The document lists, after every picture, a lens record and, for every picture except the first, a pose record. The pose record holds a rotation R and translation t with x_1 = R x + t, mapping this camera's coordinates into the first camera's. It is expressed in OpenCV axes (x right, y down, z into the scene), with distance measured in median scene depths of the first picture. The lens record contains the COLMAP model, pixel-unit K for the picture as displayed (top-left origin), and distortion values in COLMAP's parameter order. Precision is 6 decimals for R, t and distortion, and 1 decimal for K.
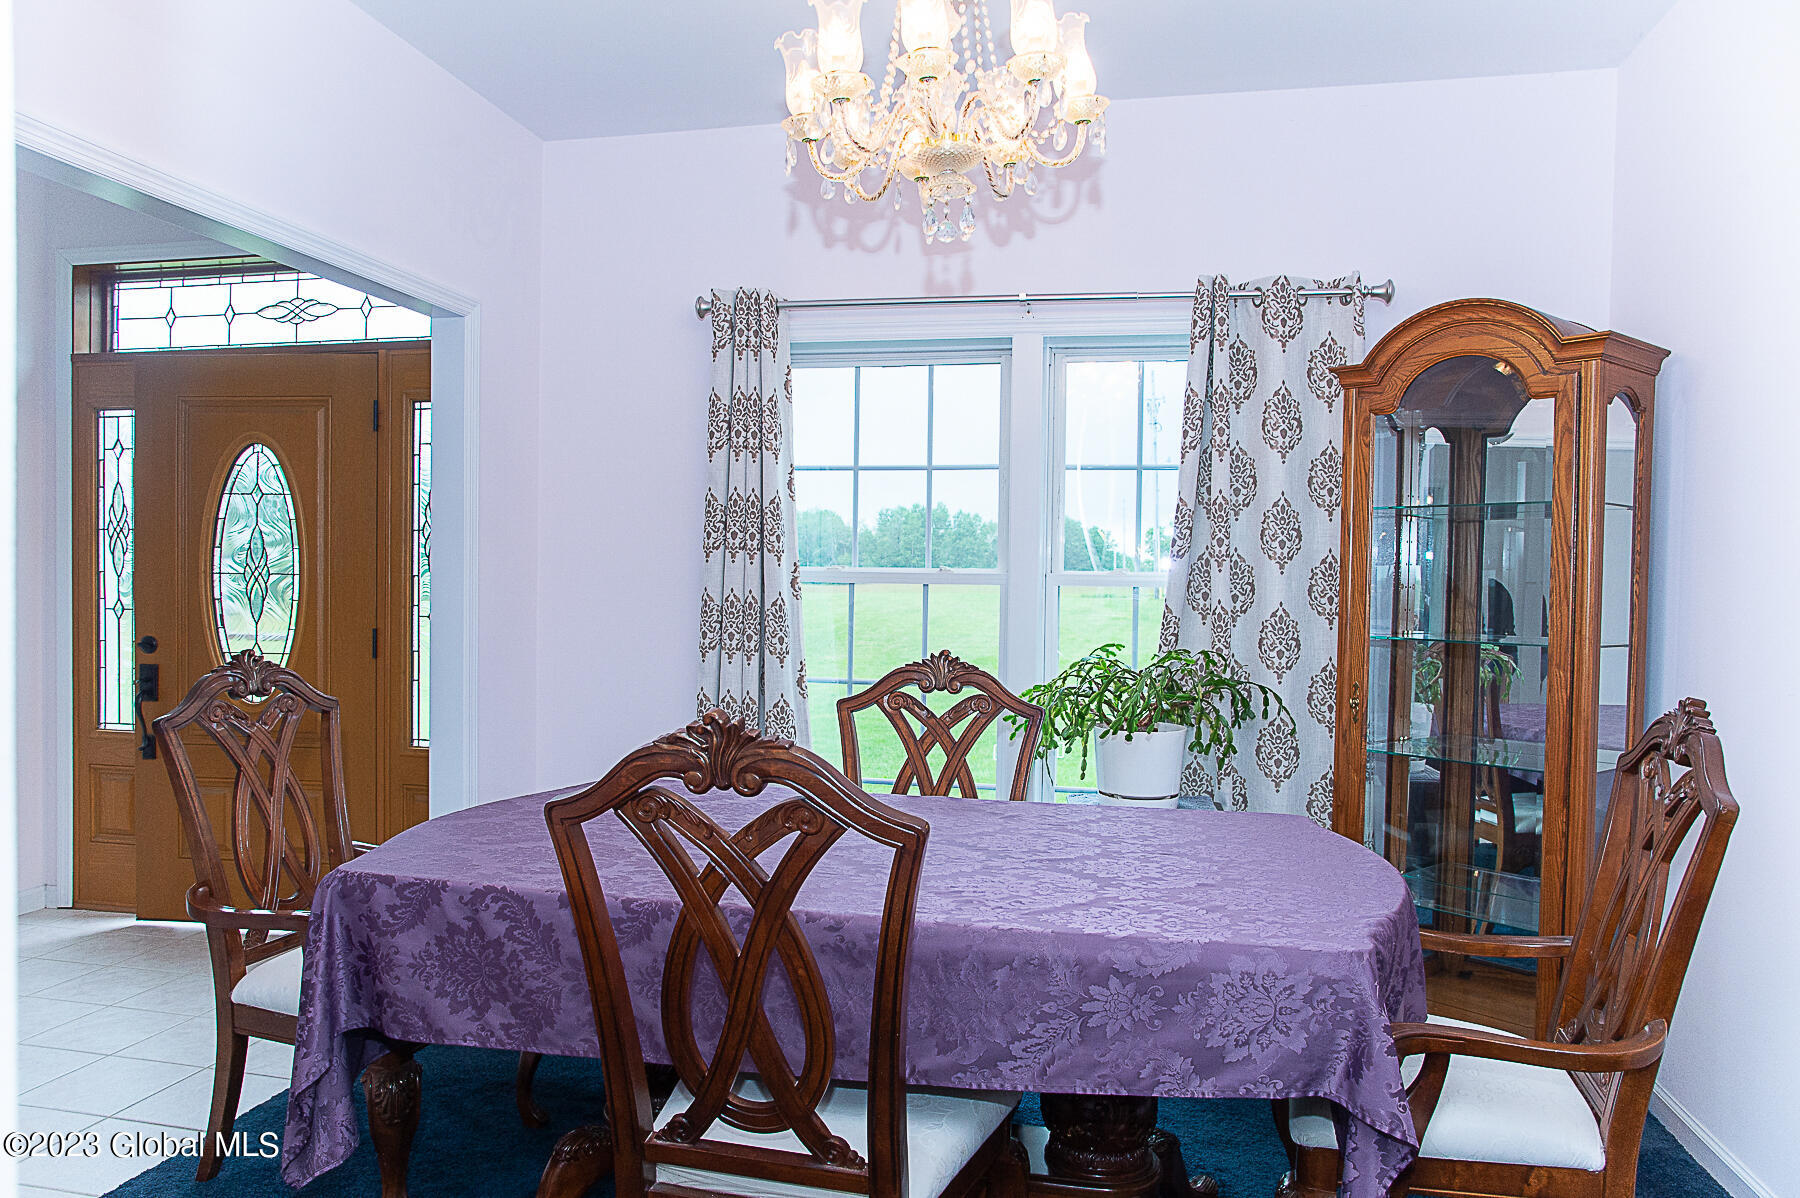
lens RADIAL K [[1257.6, 0, 885.3], [0, 1257.6, 618.9], [0, 0, 1]] dist [-0.079262, 0.072105]
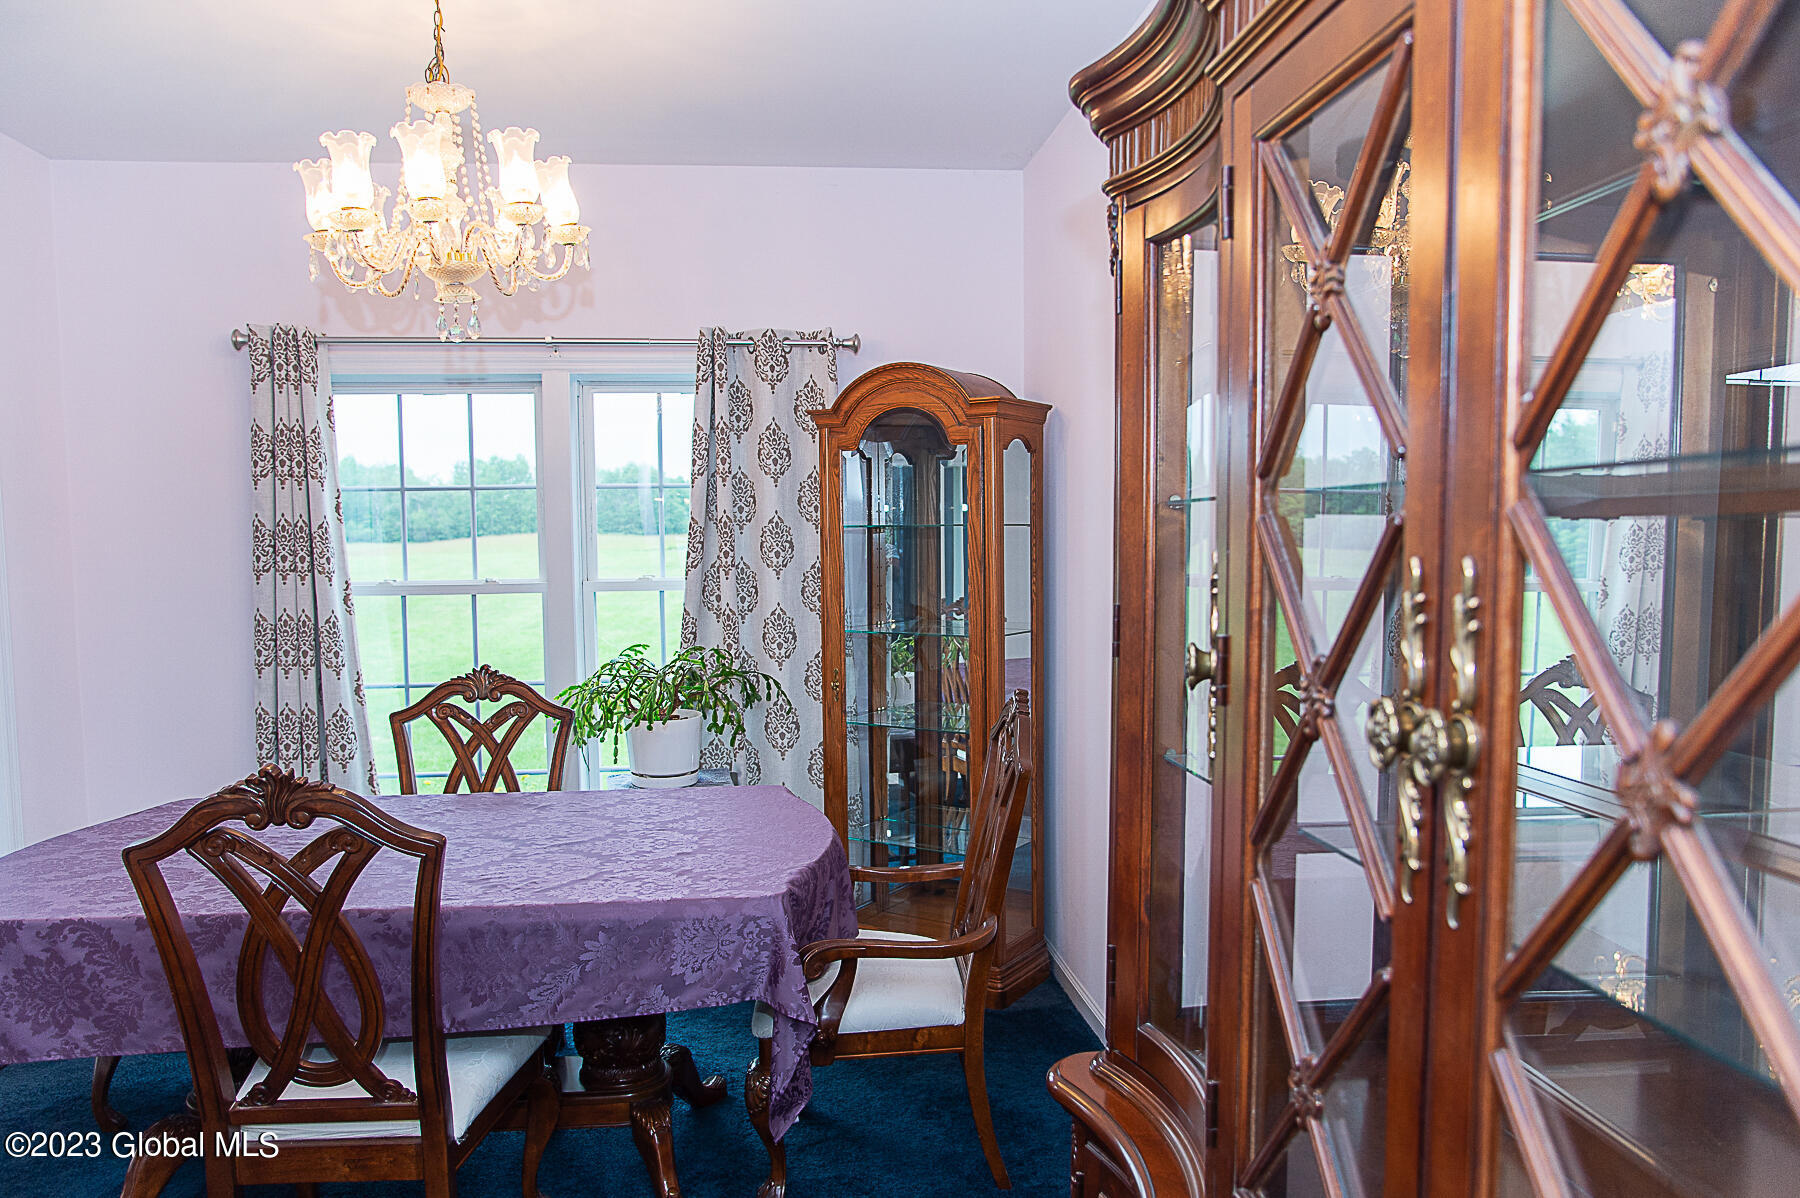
lens RADIAL K [[1257.6, 0, 885.3], [0, 1257.6, 618.9], [0, 0, 1]] dist [-0.079262, 0.072105]
pose [[0.947417, -0.050233, 0.316033, 0.047382], [0.037330, 0.998209, 0.046754, -0.076075], [-0.317816, -0.032498, 0.947595, -0.268882]]
